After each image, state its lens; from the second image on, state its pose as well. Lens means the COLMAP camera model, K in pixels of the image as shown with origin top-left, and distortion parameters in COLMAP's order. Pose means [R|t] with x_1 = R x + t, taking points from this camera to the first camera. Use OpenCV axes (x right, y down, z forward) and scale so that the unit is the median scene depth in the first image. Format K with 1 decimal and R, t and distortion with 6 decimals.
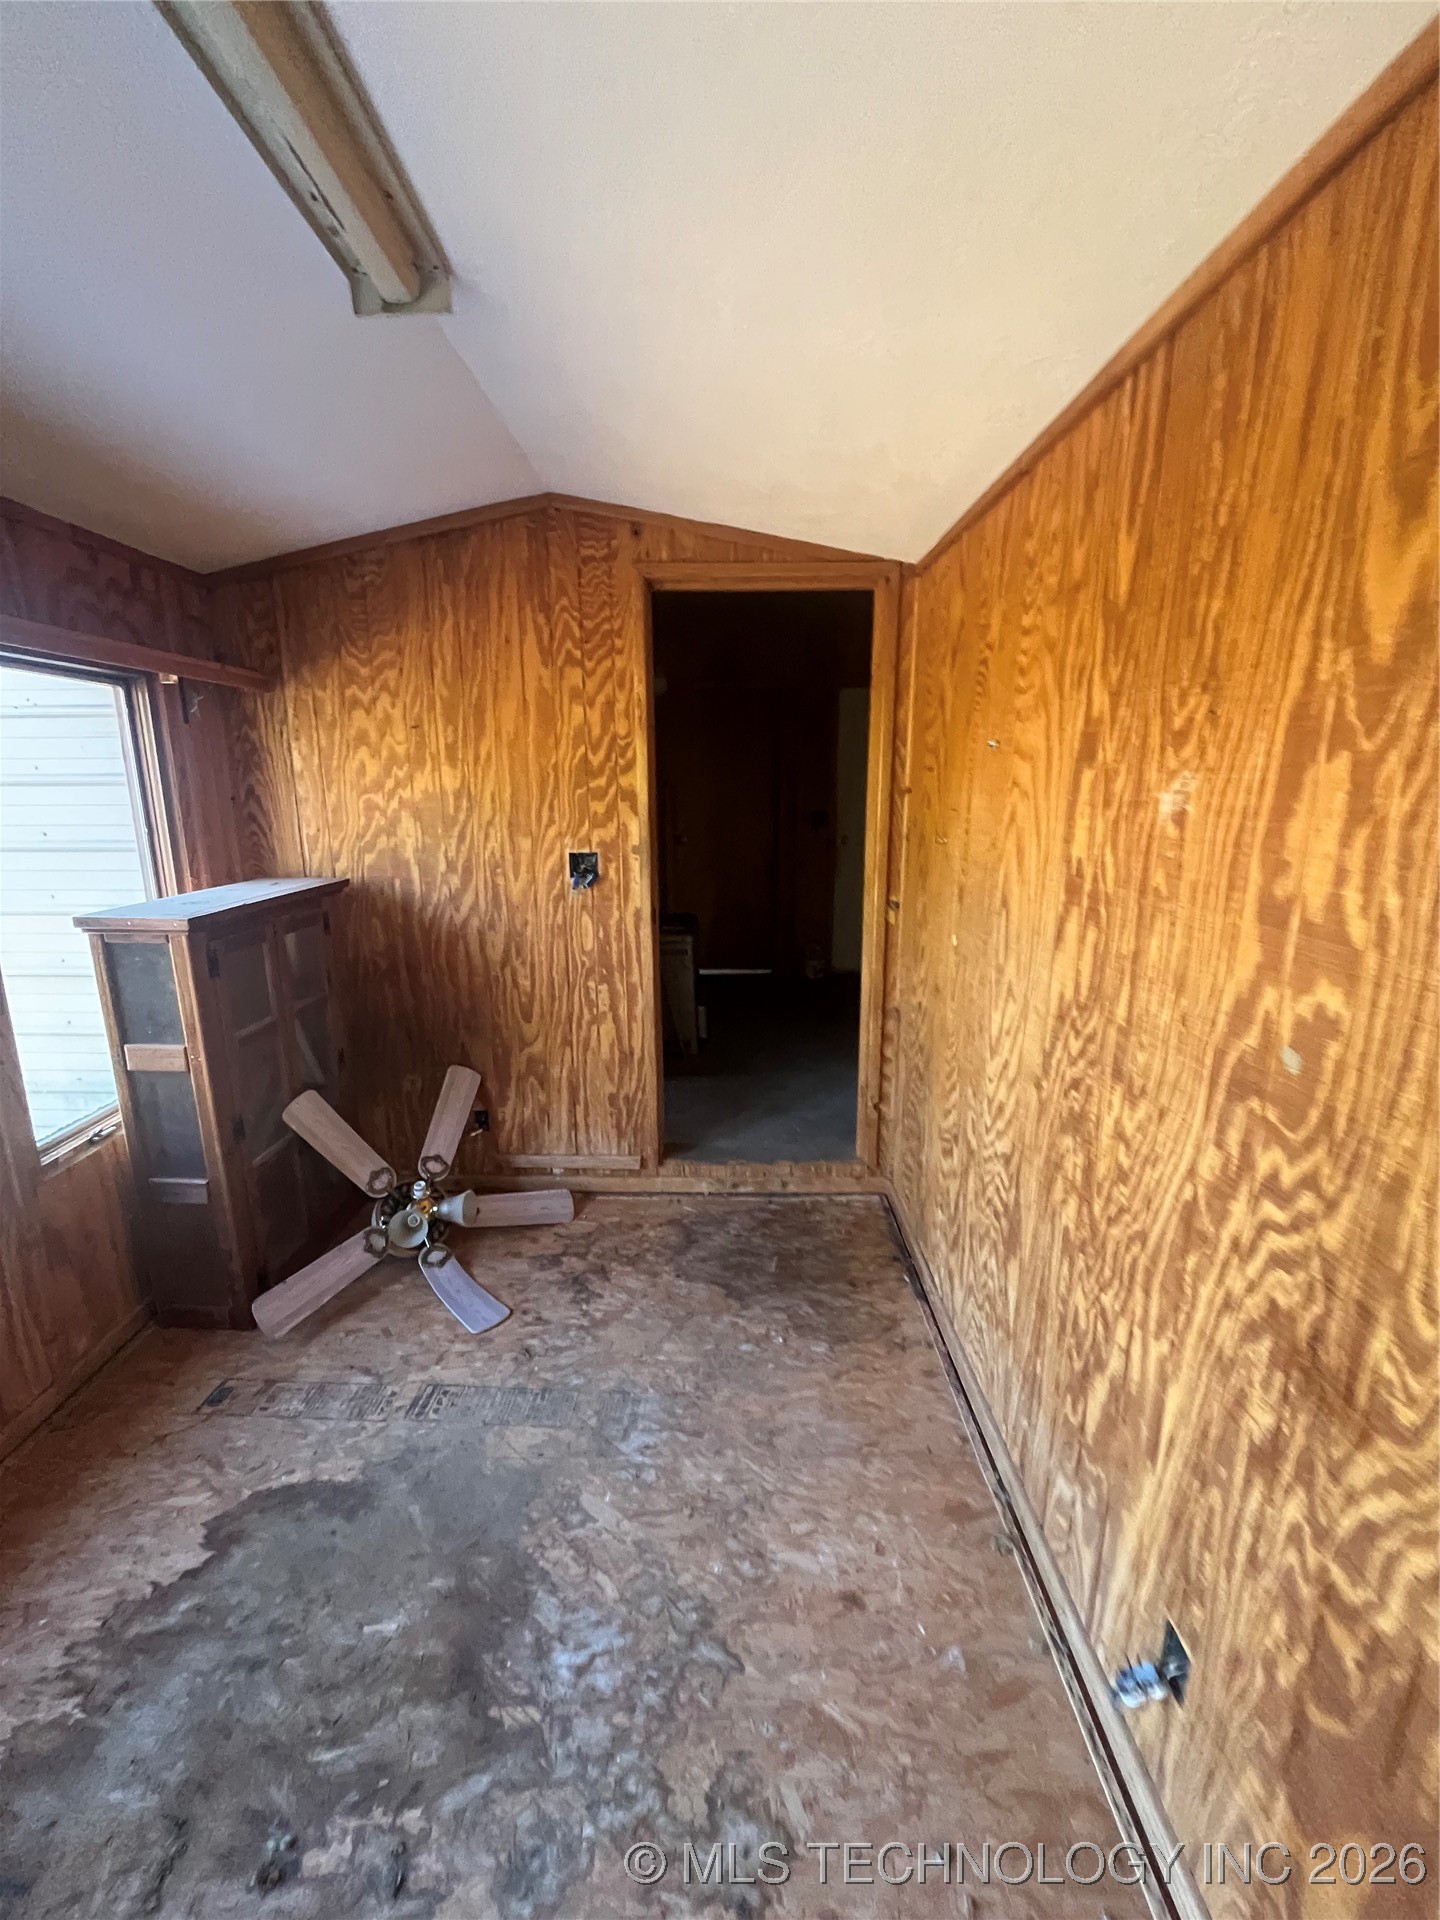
lens RADIAL K [[776.3, 0, 717.3], [0, 776.3, 966.8], [0, 0, 1]] dist [-0.000500, -0.000317]
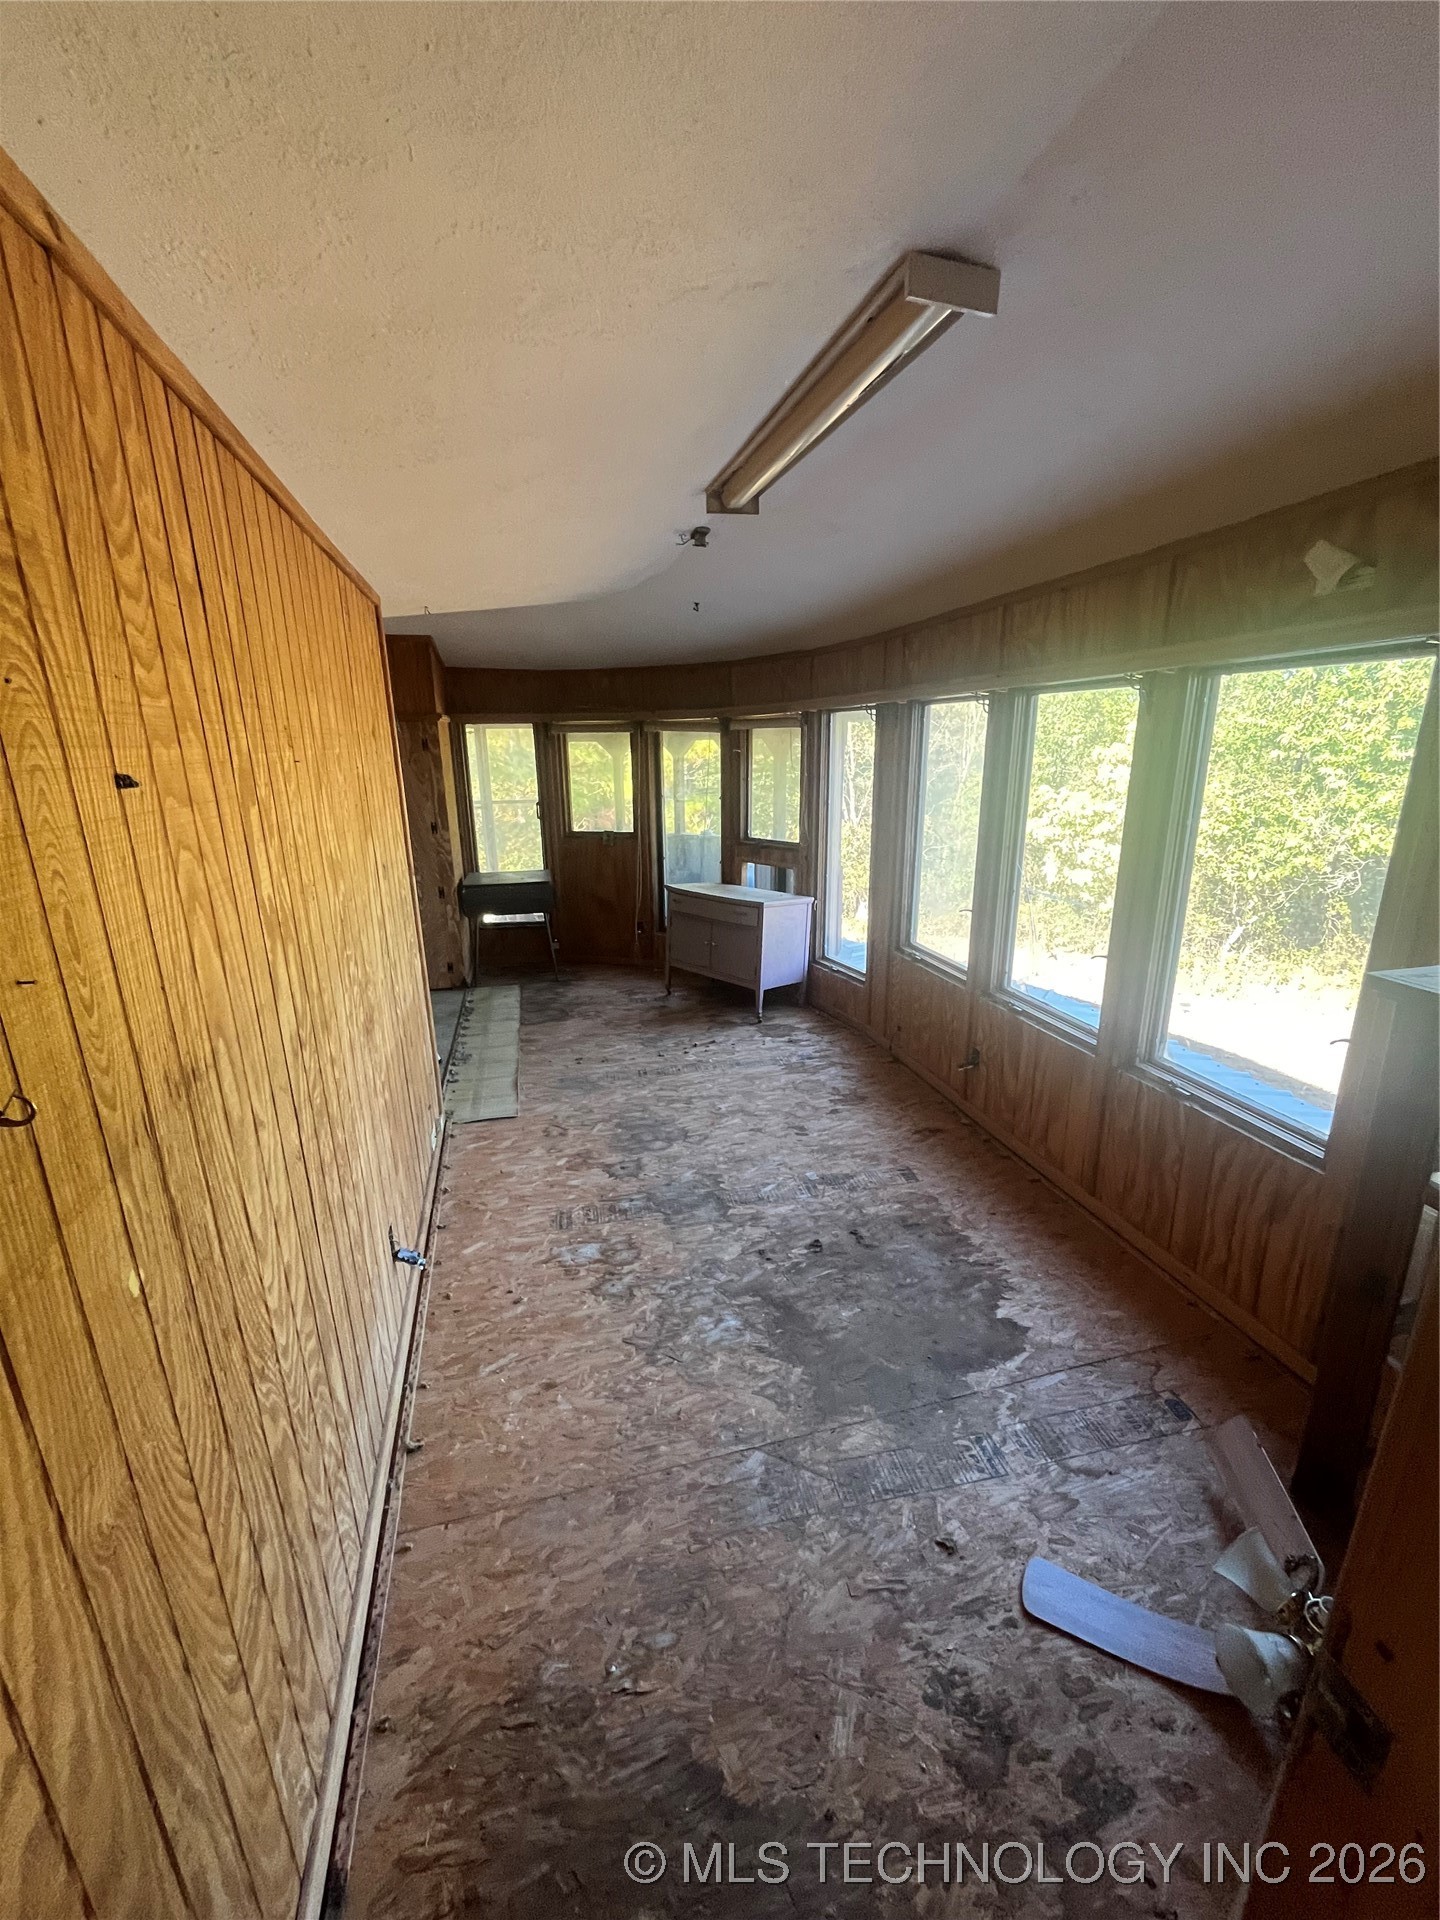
lens RADIAL K [[776.3, 0, 721.3], [0, 776.3, 962.6], [0, 0, 1]] dist [-0.000500, -0.000317]
pose [[-0.965999, 0.088522, -0.242918, 0.127968], [-0.039464, 0.878065, 0.476912, -0.456951], [0.255515, 0.470283, -0.844716, 1.651226]]
